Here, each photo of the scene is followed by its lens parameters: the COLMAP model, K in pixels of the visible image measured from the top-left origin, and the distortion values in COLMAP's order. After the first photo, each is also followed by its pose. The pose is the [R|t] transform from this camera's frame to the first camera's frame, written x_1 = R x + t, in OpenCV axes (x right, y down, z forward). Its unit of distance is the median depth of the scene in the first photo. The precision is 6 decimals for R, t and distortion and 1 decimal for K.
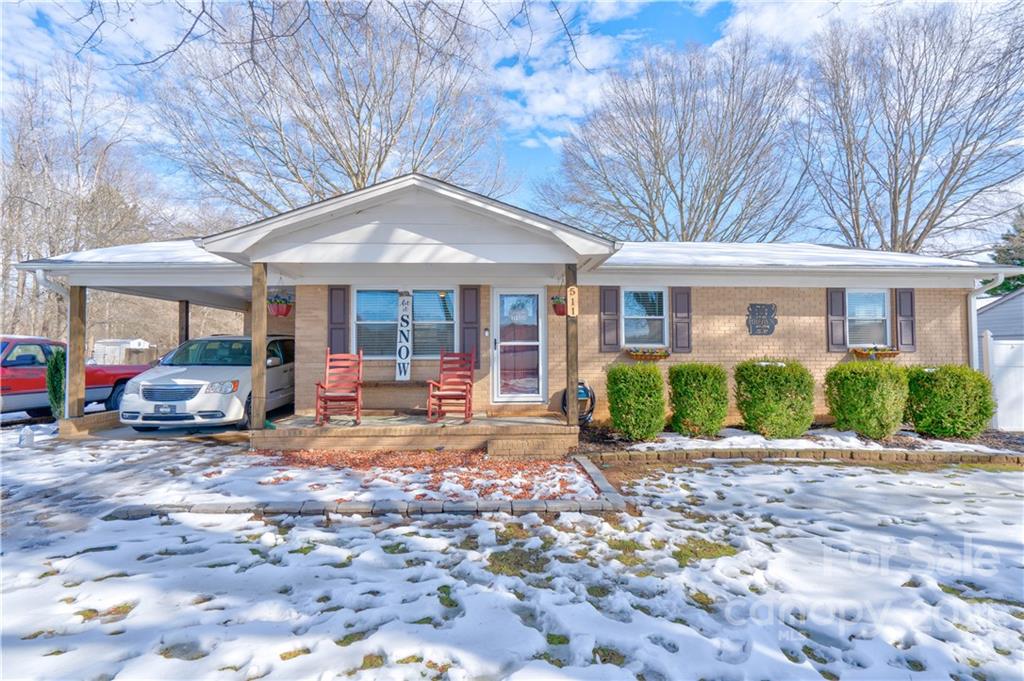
lens RADIAL K [[461.2, 0, 503.1], [0, 461.2, 338.5], [0, 0, 1]] dist [-0.001898, 0.000625]
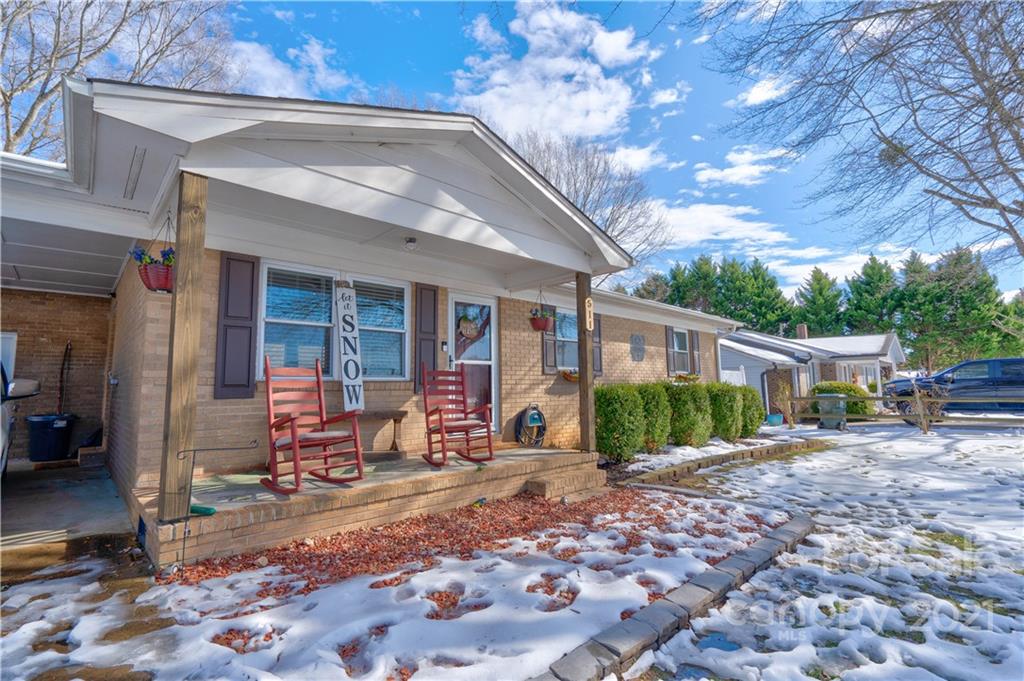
lens RADIAL K [[461.2, 0, 503.1], [0, 461.2, 338.5], [0, 0, 1]] dist [-0.001898, 0.000625]
pose [[0.779253, 0.060408, 0.623791, -0.461761], [-0.013943, 0.996768, -0.079110, 0.034974], [-0.626554, 0.052949, 0.777577, 0.329412]]
